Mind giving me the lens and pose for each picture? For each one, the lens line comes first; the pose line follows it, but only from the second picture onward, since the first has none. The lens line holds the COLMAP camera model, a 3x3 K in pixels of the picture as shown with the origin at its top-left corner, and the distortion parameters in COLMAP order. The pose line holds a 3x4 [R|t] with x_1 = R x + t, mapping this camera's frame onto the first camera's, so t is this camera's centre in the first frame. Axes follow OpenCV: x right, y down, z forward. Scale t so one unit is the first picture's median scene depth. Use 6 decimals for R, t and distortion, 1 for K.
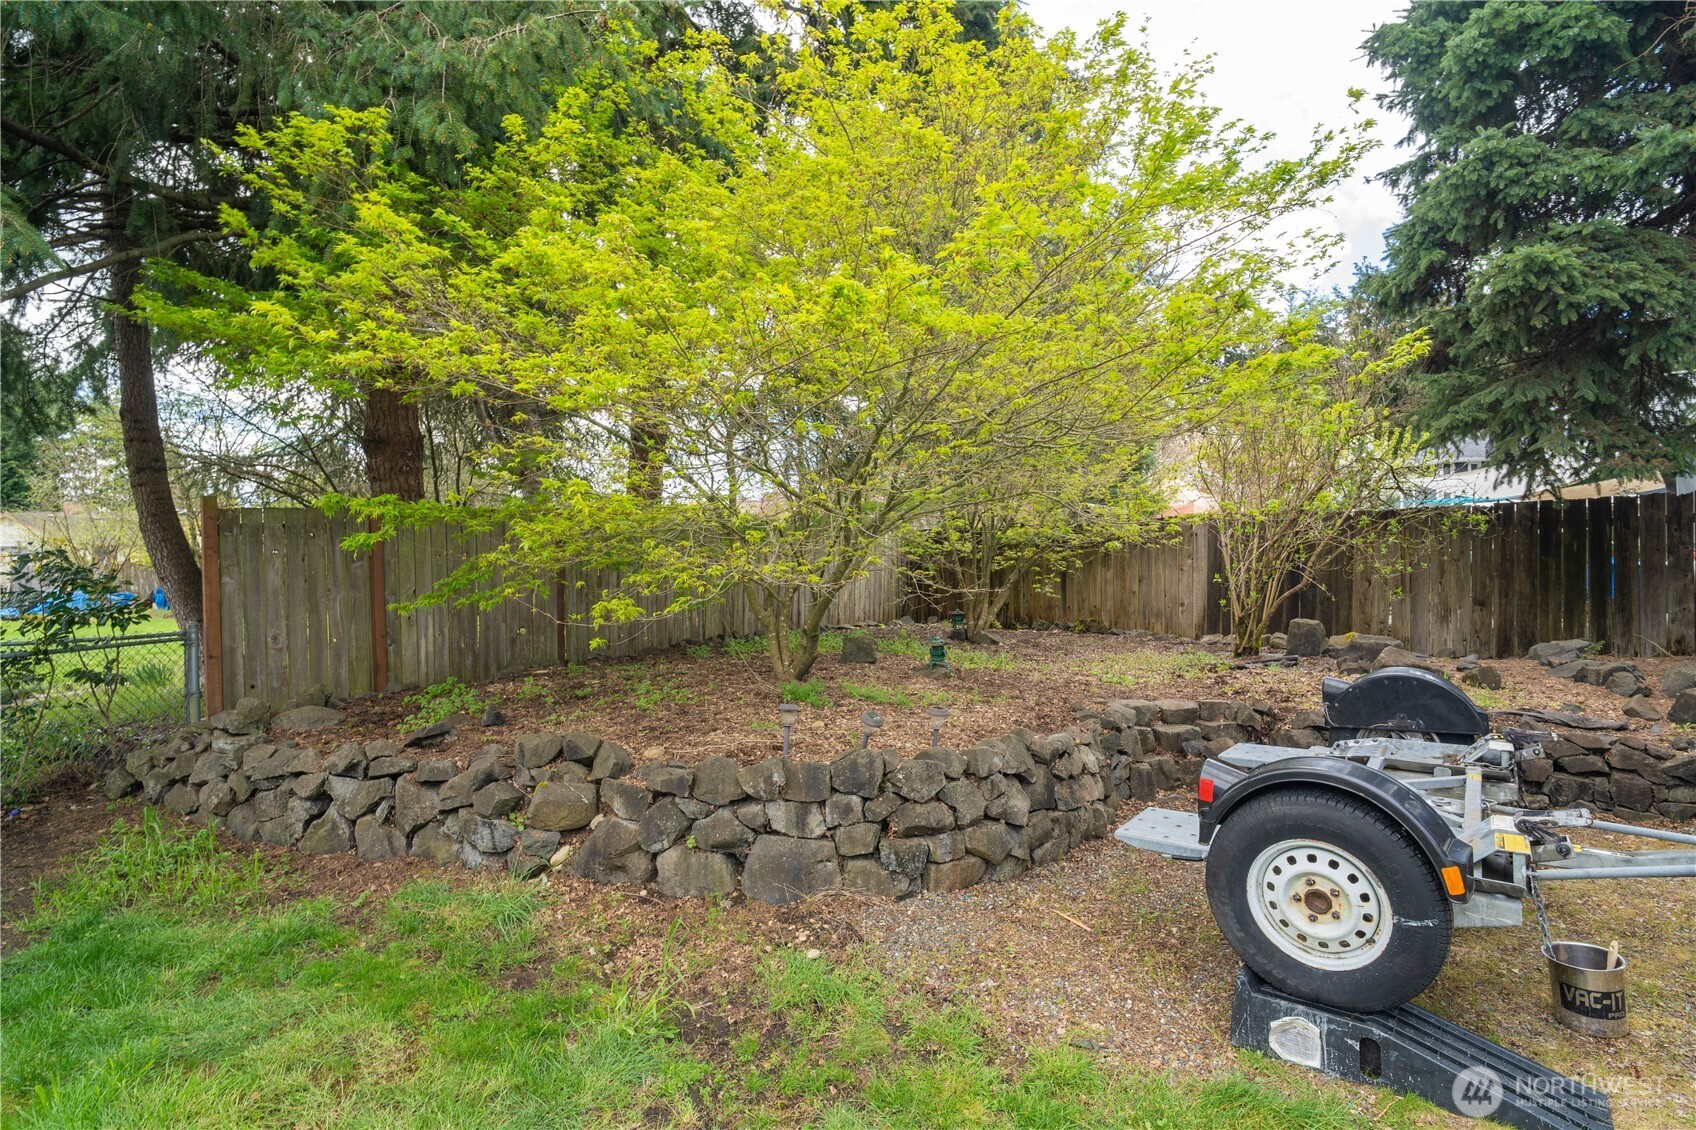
lens RADIAL K [[774.4, 0, 853.3], [0, 774.4, 536.2], [0, 0, 1]] dist [-0.001971, -0.000722]
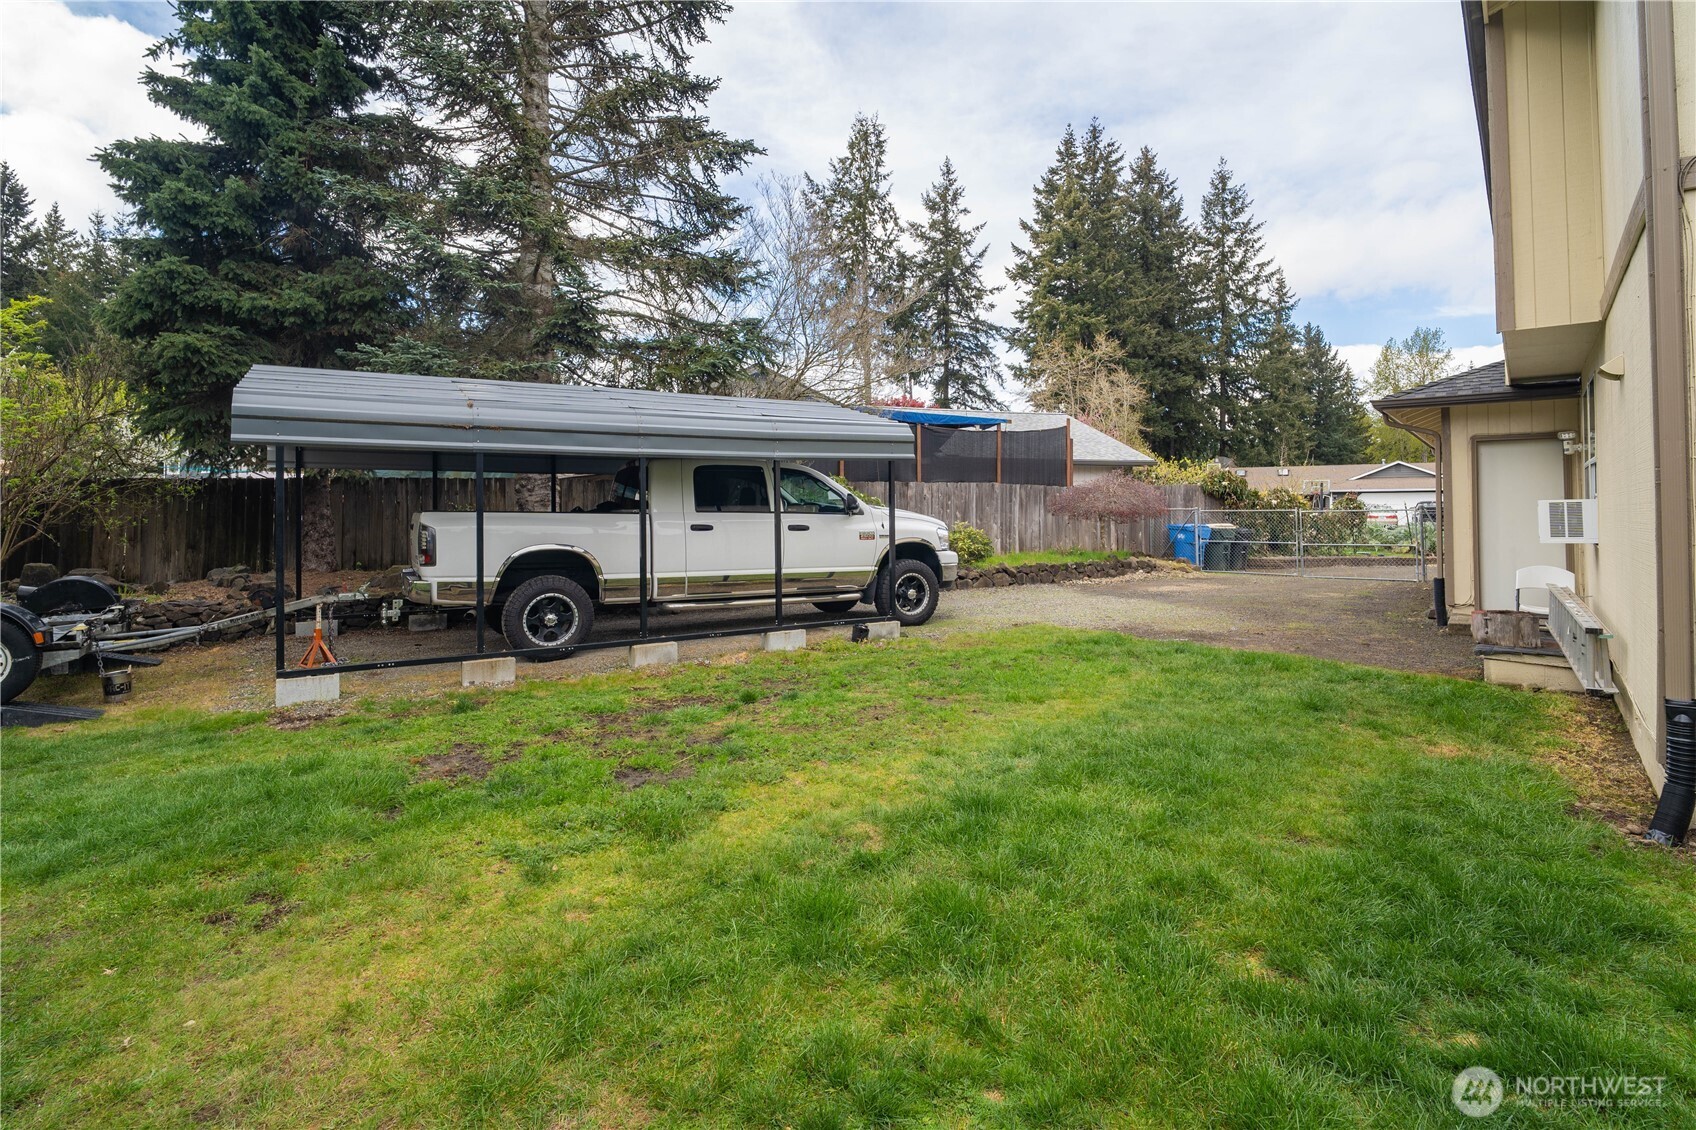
lens RADIAL K [[827.6, 0, 846.5], [0, 827.6, 493.2], [0, 0, 1]] dist [-0.001156, -0.000378]
pose [[0.316504, 0.026589, 0.948219, -0.407467], [-0.025140, 0.999491, -0.019636, -0.020695], [-0.948258, -0.017624, 0.317011, -0.989460]]
